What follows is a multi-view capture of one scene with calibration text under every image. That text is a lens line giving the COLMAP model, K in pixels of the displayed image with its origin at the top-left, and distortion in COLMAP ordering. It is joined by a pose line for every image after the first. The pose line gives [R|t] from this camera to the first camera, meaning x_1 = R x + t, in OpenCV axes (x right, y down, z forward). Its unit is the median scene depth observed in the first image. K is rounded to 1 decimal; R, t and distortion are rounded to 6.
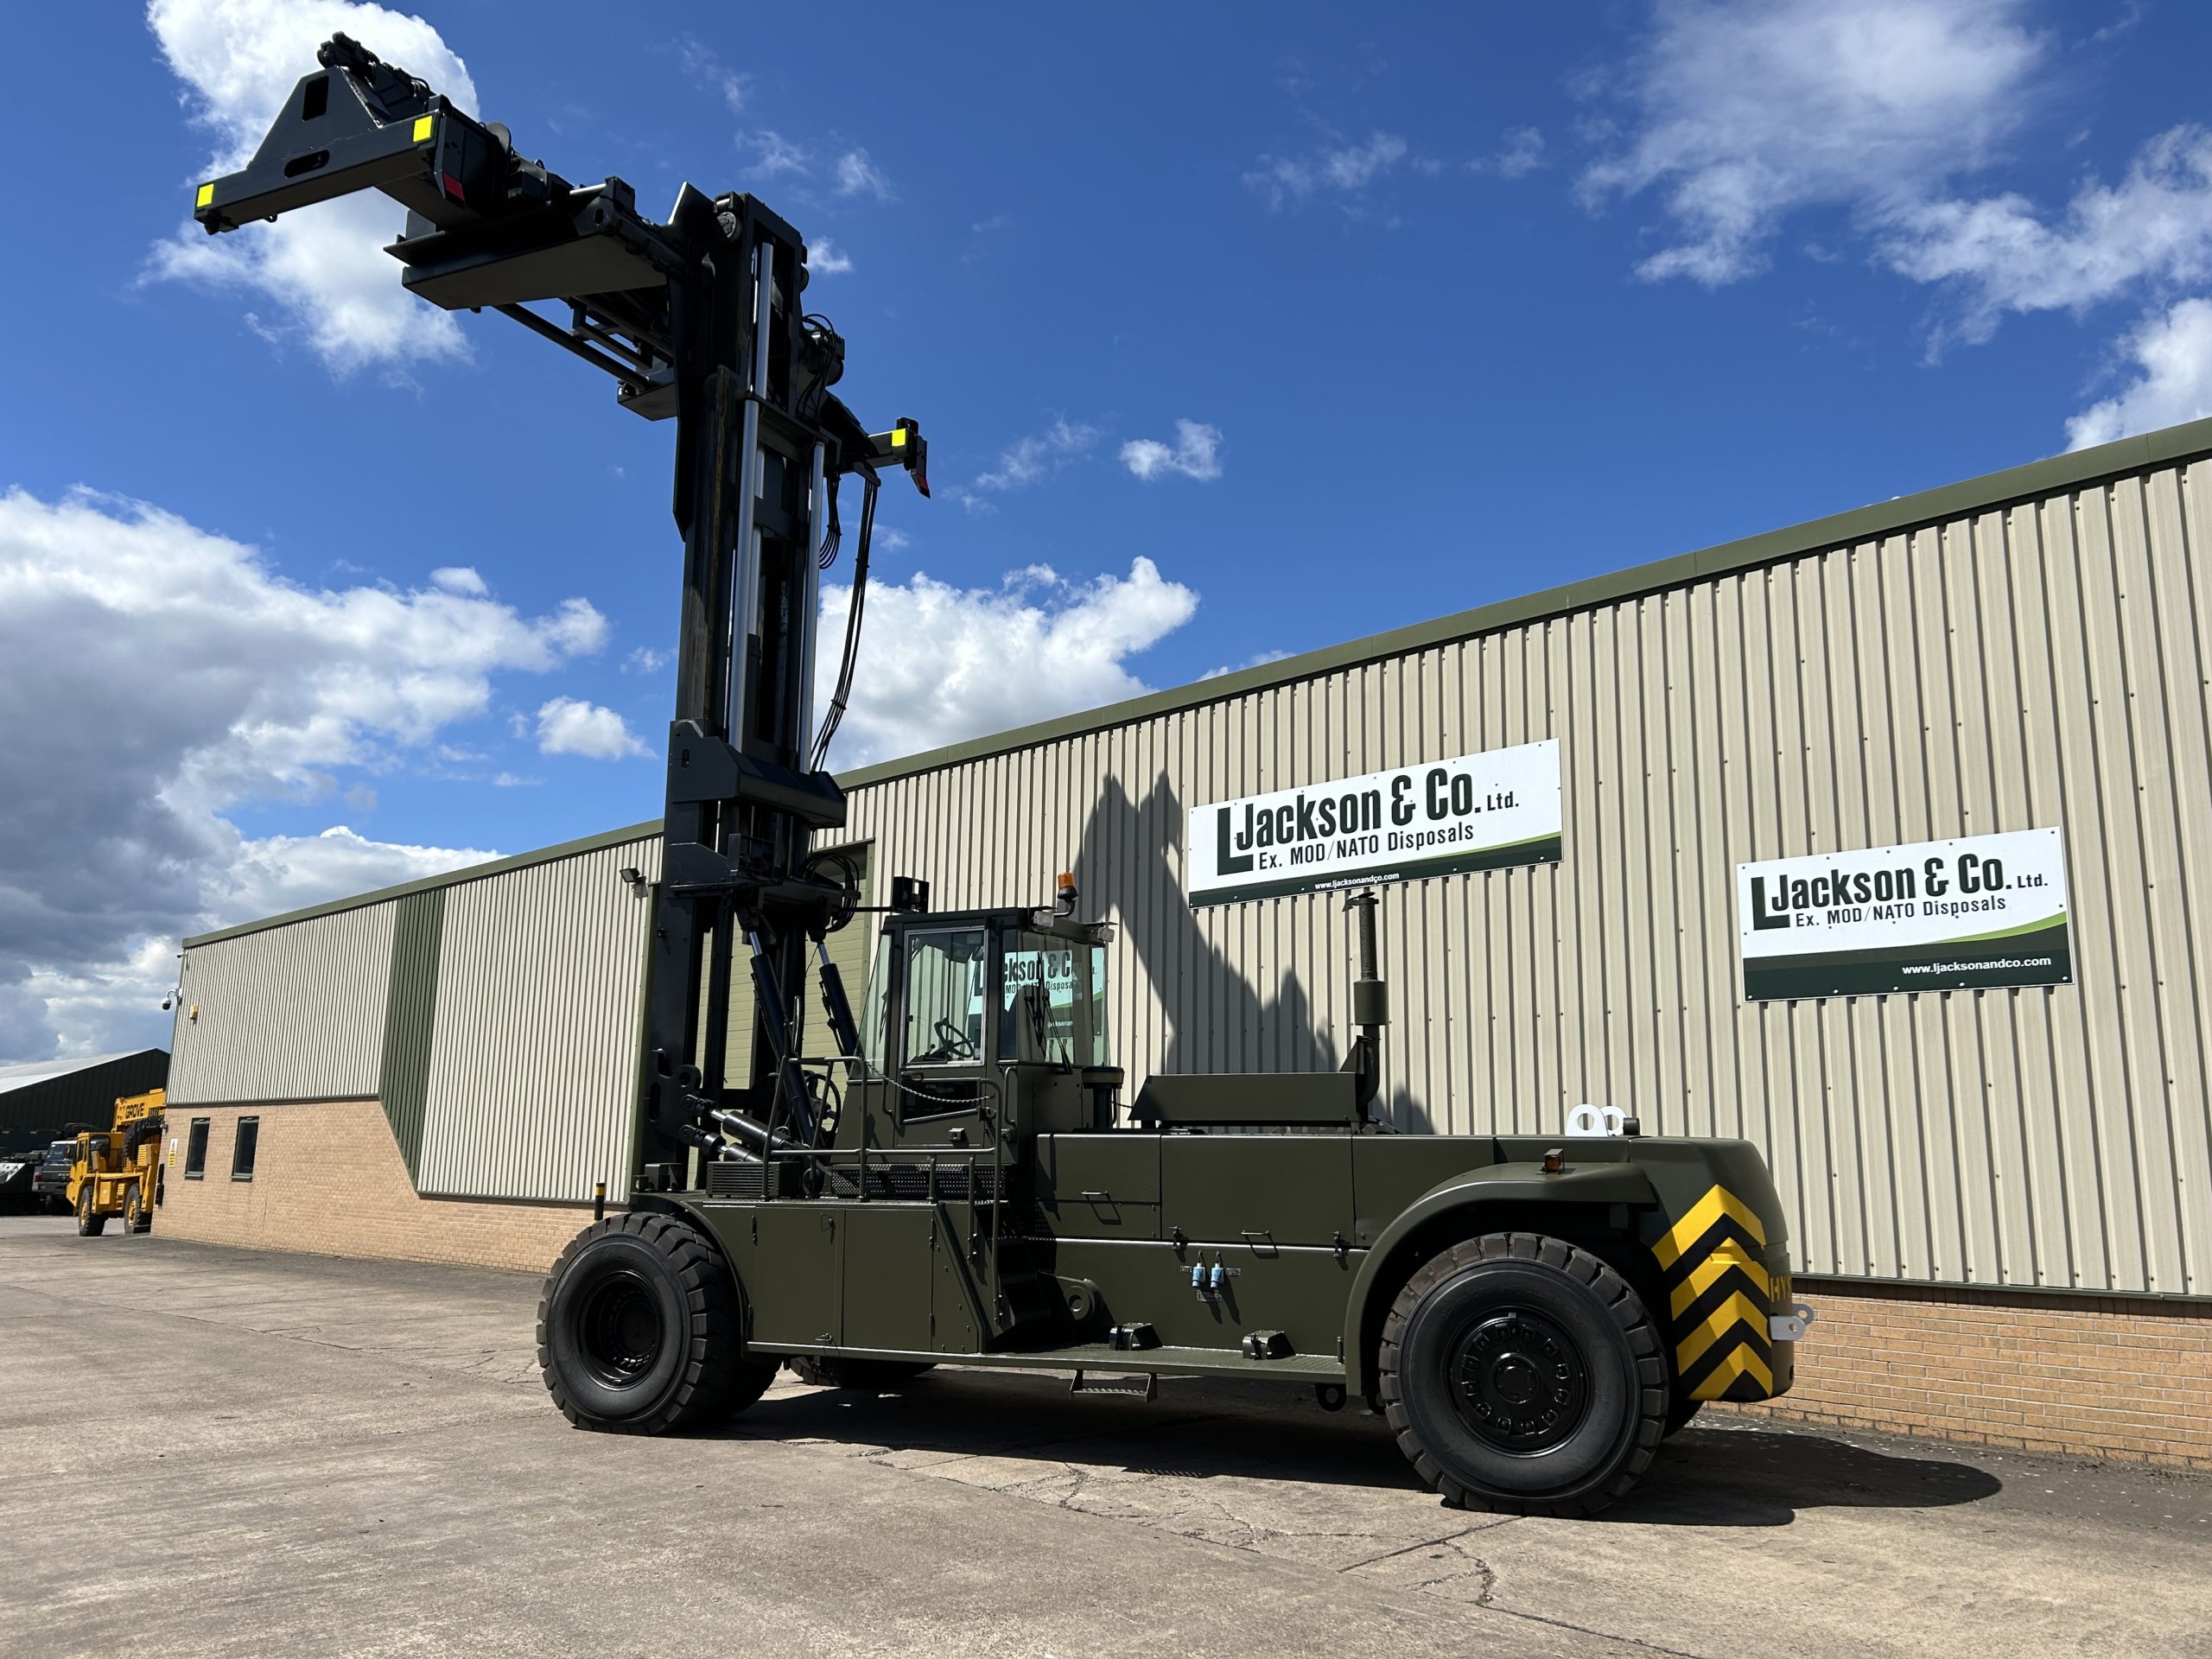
lens RADIAL K [[1647.2, 0, 1096.0], [0, 1647.2, 851.9], [0, 0, 1]] dist [0.101238, -0.176196]
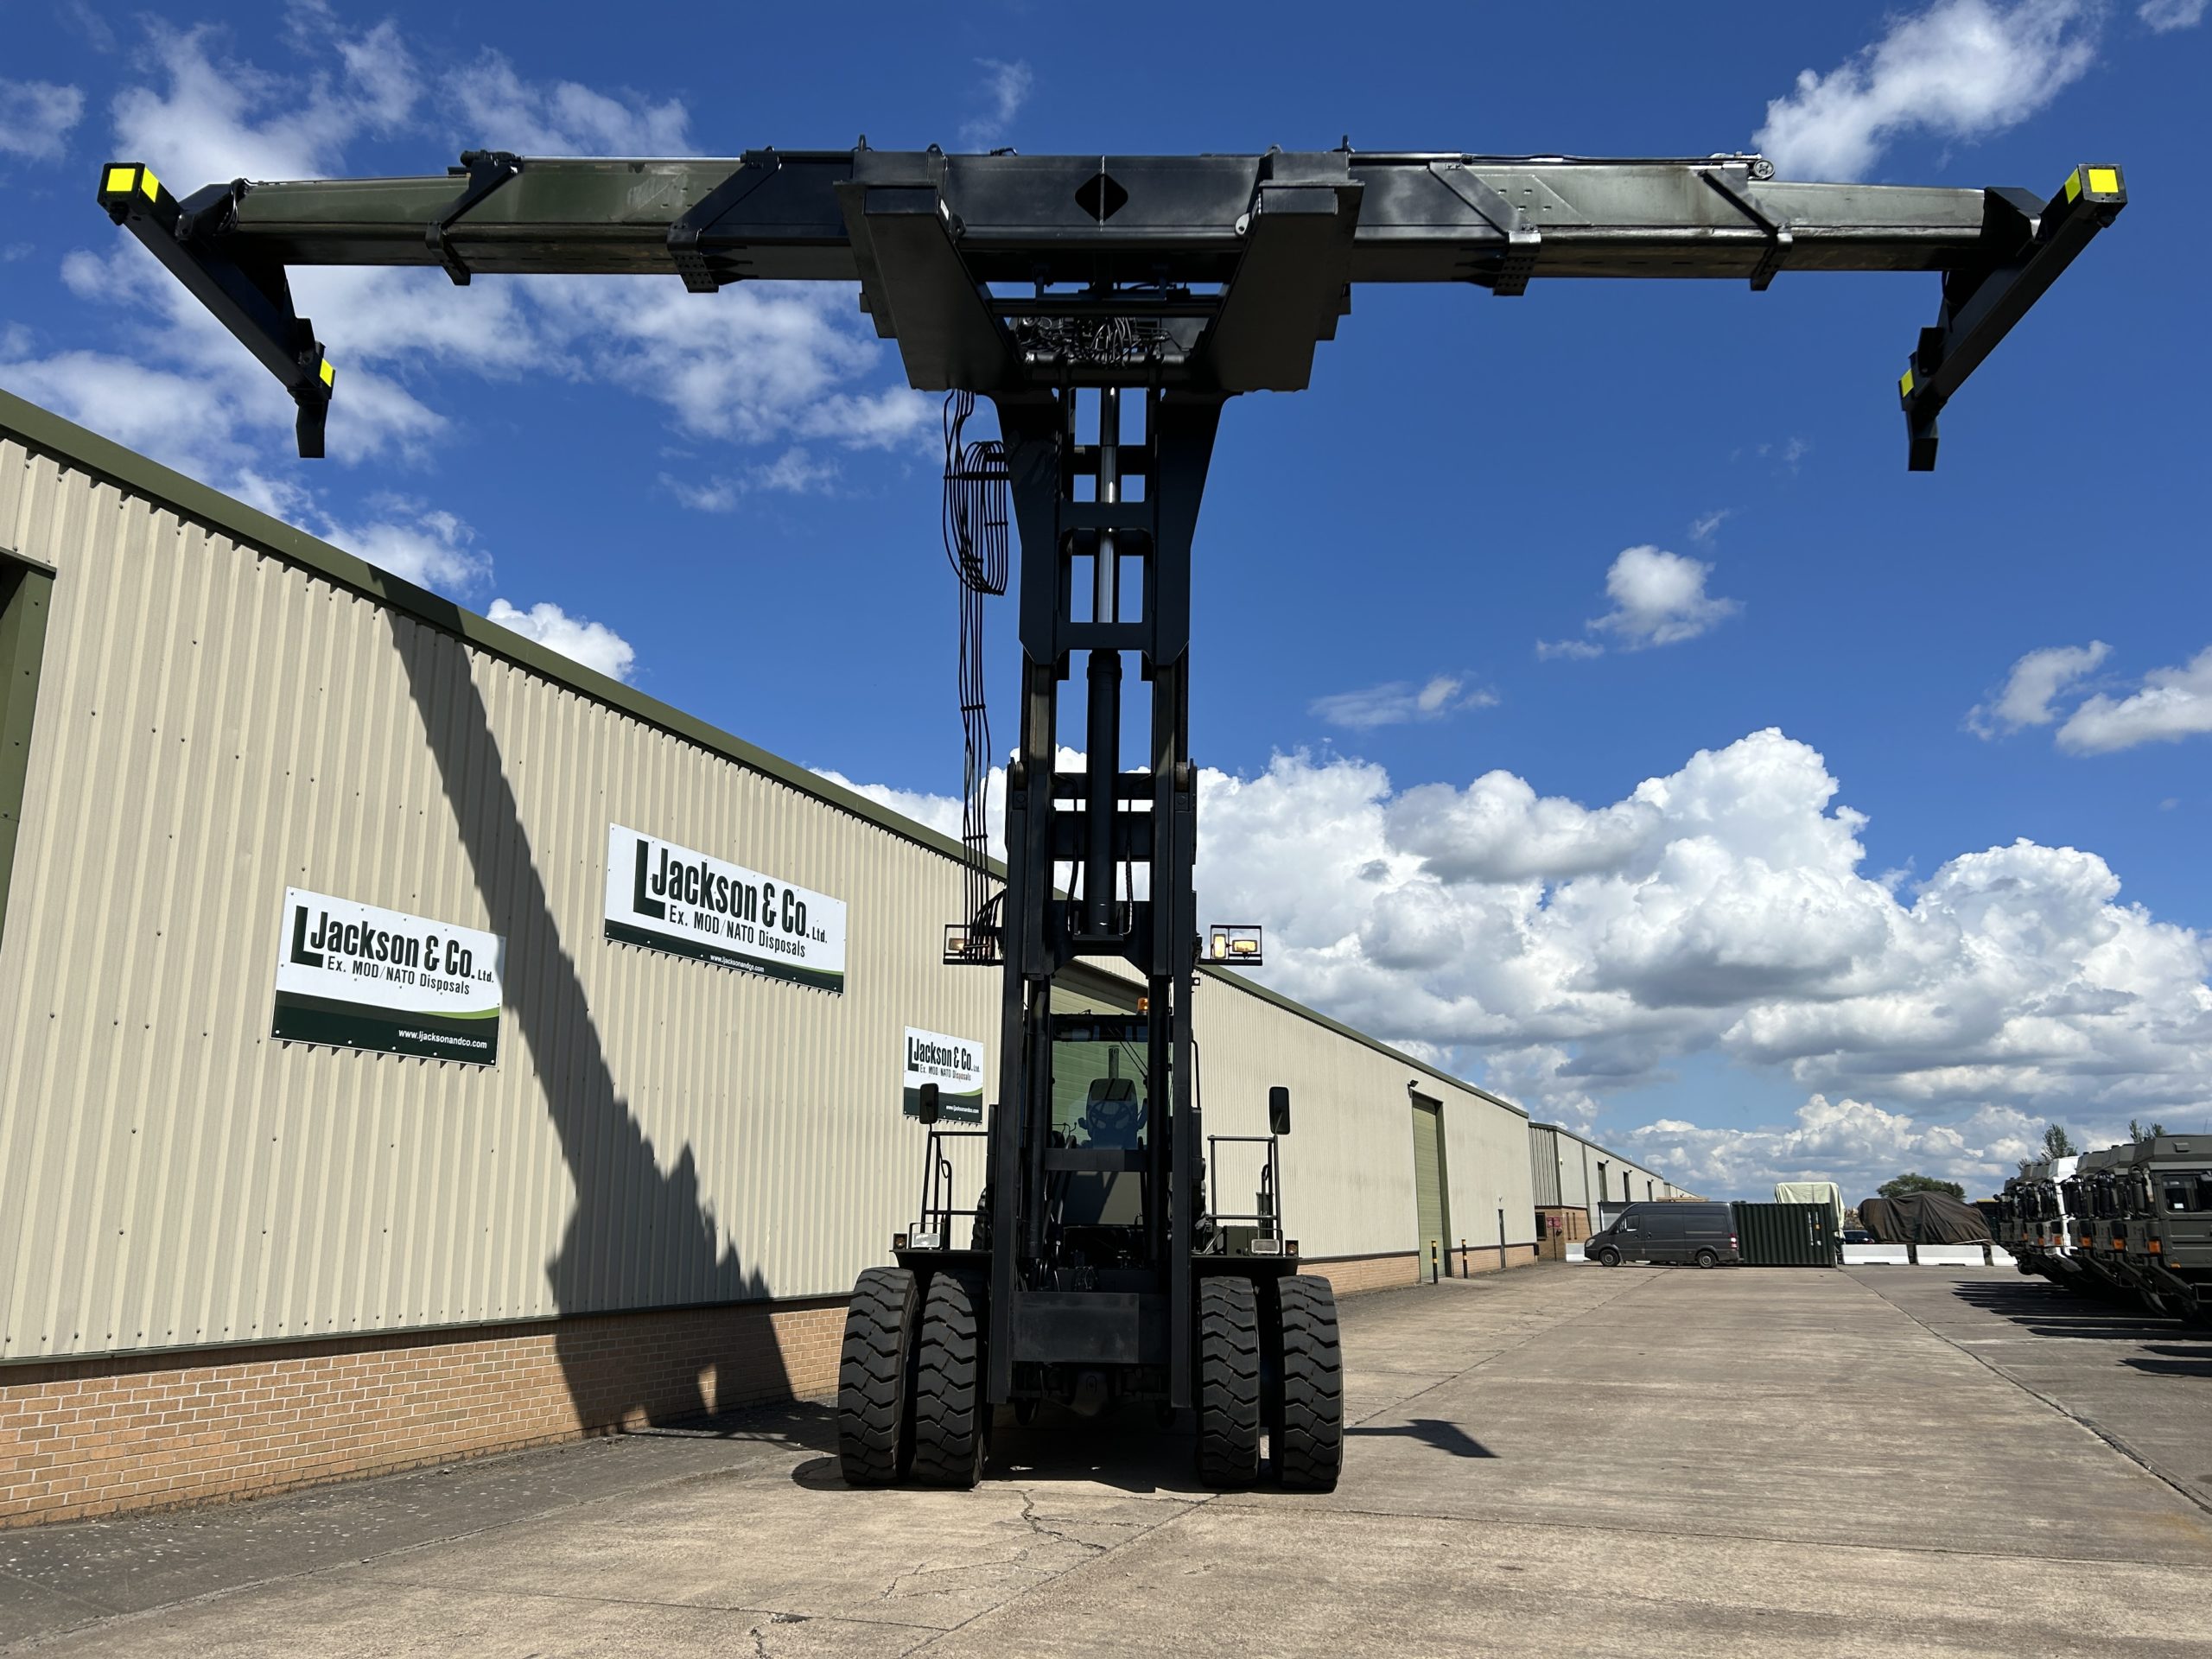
lens RADIAL K [[1681.0, 0, 1124.6], [0, 1681.0, 848.4], [0, 0, 1]] dist [0.051802, -0.033719]
pose [[-0.430303, 0.185624, 0.883393, -0.981443], [-0.164642, 0.946074, -0.278992, 0.221693], [-0.887543, -0.265495, -0.376537, 1.263131]]
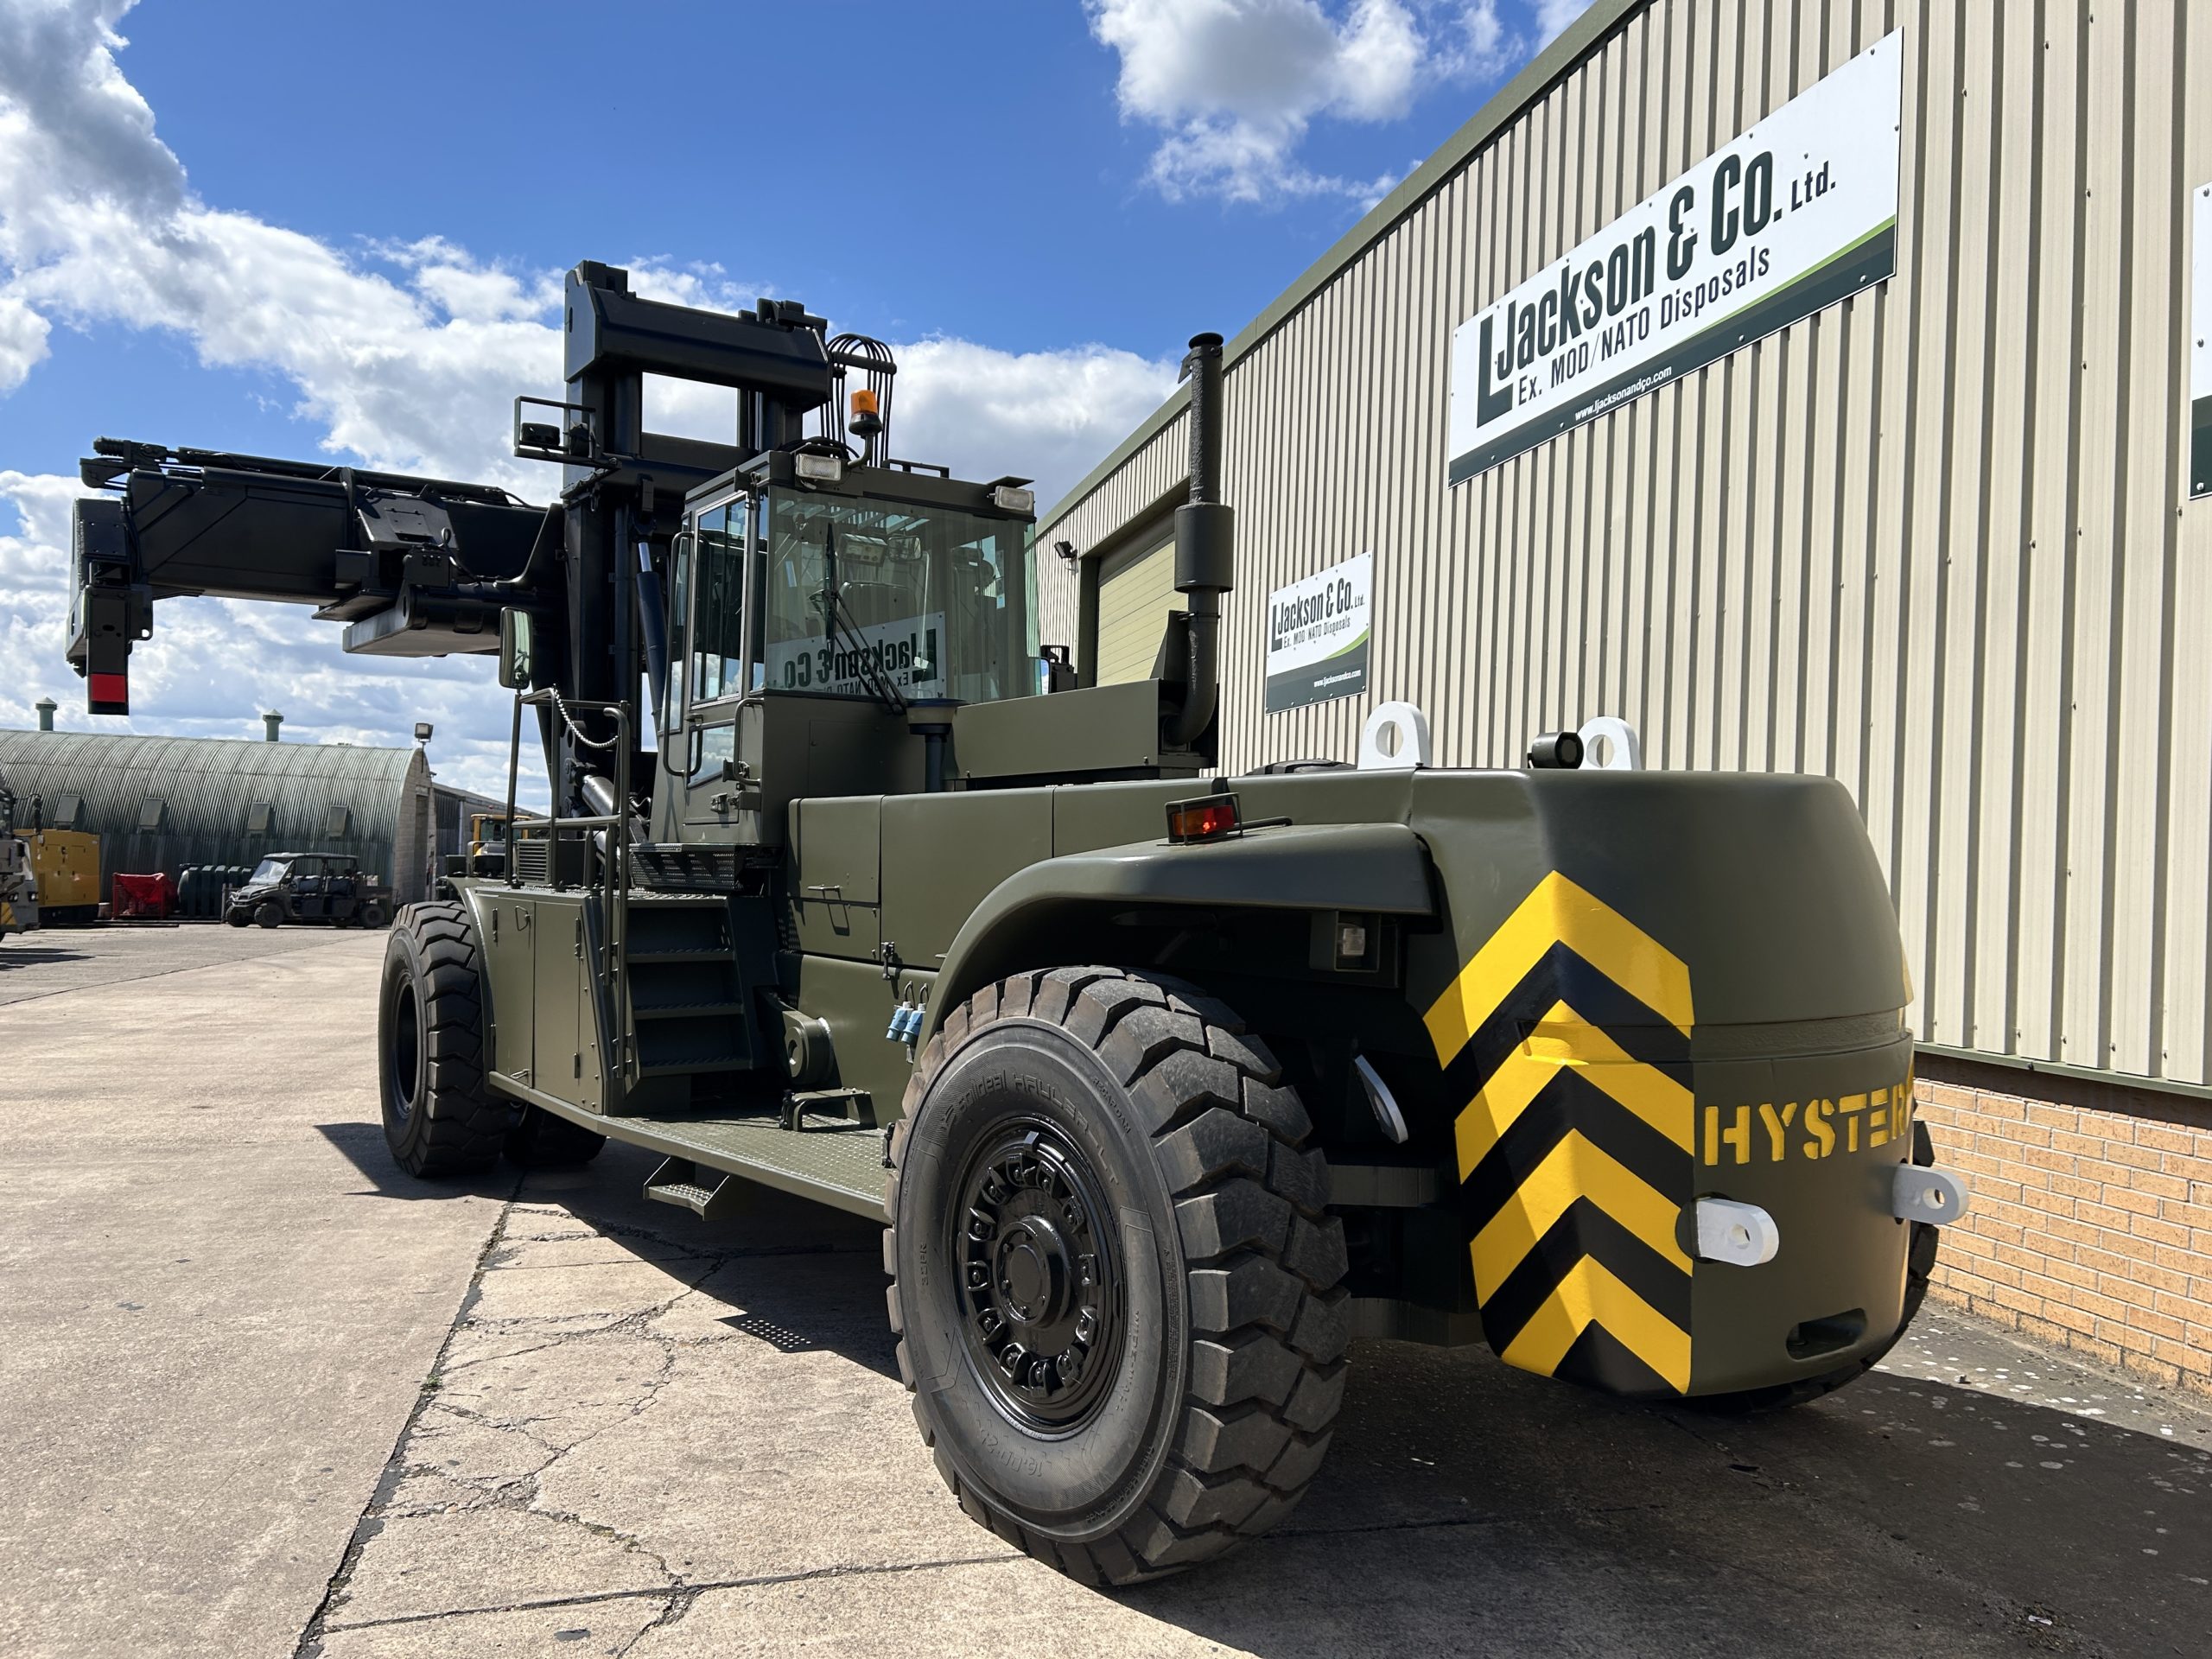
lens RADIAL K [[1674.0, 0, 1096.7], [0, 1674.0, 841.7], [0, 0, 1]] dist [0.029655, -0.008333]
pose [[0.863335, 0.004080, -0.504615, 0.312340], [0.074684, 0.987922, 0.135763, 0.083280], [0.499075, -0.154895, 0.852603, 0.386717]]
